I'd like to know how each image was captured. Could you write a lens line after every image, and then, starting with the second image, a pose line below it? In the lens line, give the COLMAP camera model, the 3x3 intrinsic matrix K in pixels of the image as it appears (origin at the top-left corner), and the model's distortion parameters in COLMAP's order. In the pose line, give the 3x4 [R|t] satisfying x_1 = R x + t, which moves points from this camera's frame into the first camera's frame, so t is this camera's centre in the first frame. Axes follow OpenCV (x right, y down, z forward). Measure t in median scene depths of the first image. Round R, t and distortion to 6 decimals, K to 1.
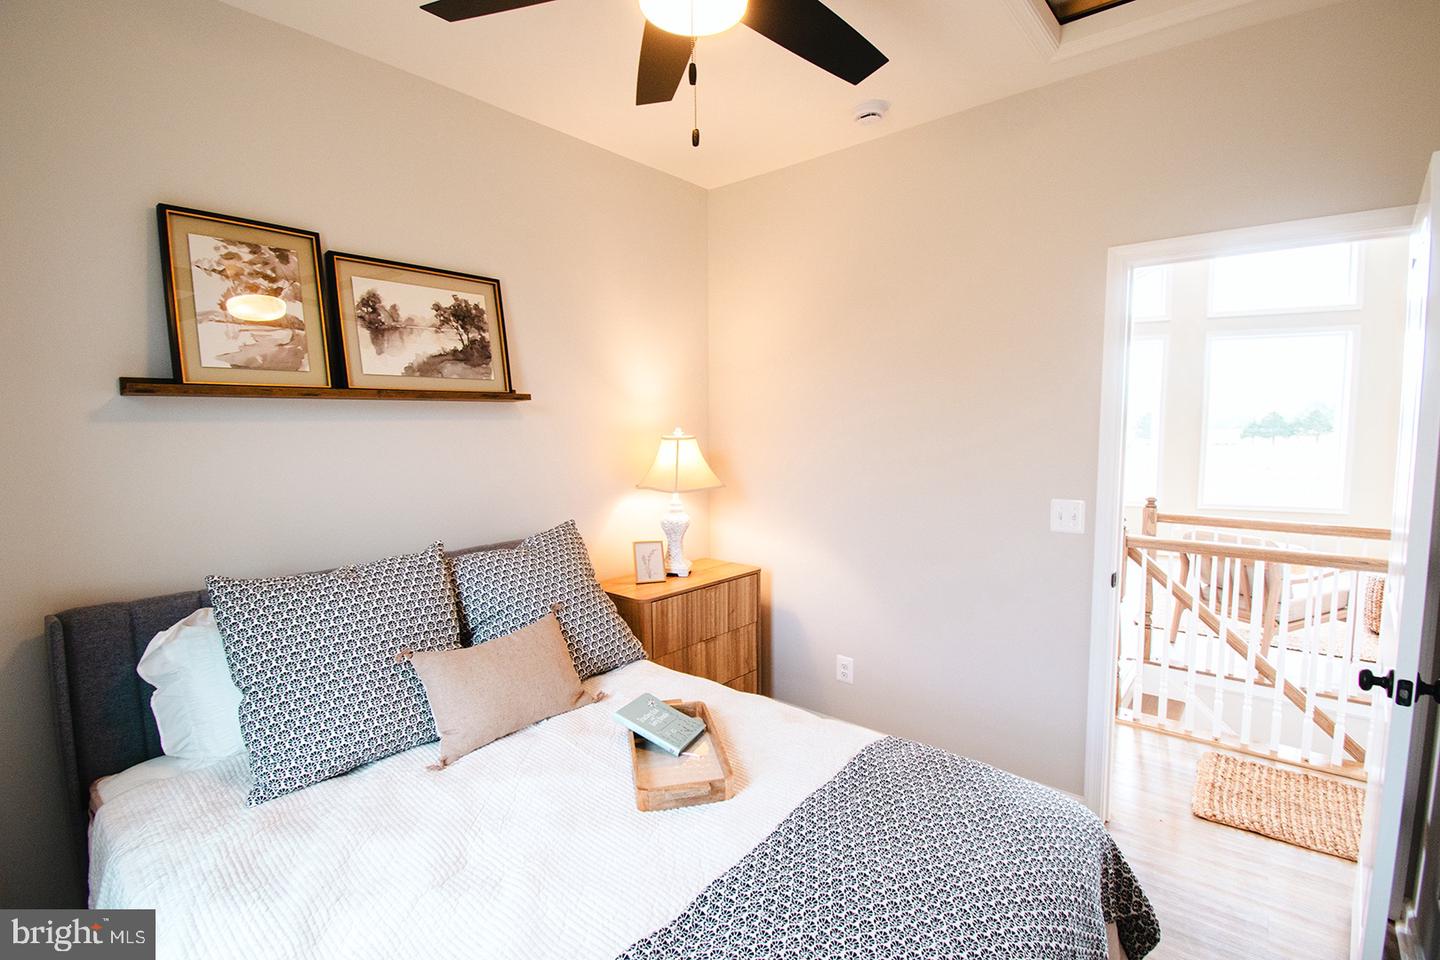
lens RADIAL K [[658.4, 0, 717.1], [0, 658.4, 498.8], [0, 0, 1]] dist [-0.050304, -0.000384]
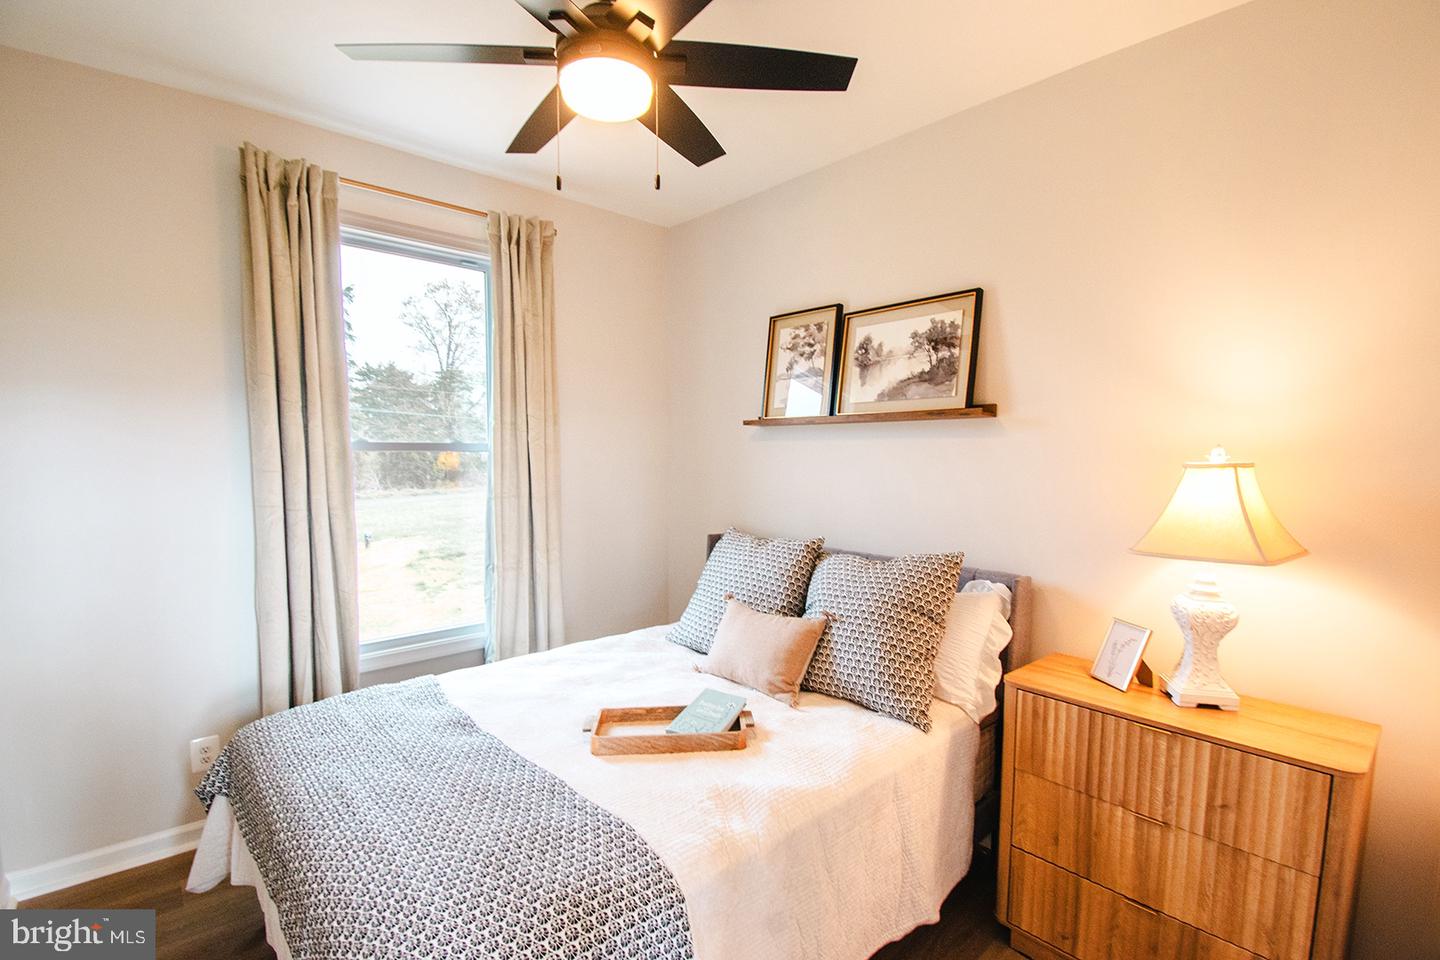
lens RADIAL K [[658.4, 0, 717.1], [0, 658.4, 498.8], [0, 0, 1]] dist [-0.050304, -0.000384]
pose [[-0.165725, 0.081173, -0.982826, 0.702958], [-0.103808, 0.989634, 0.099240, -0.093553], [0.980693, 0.118471, -0.155581, 0.848498]]
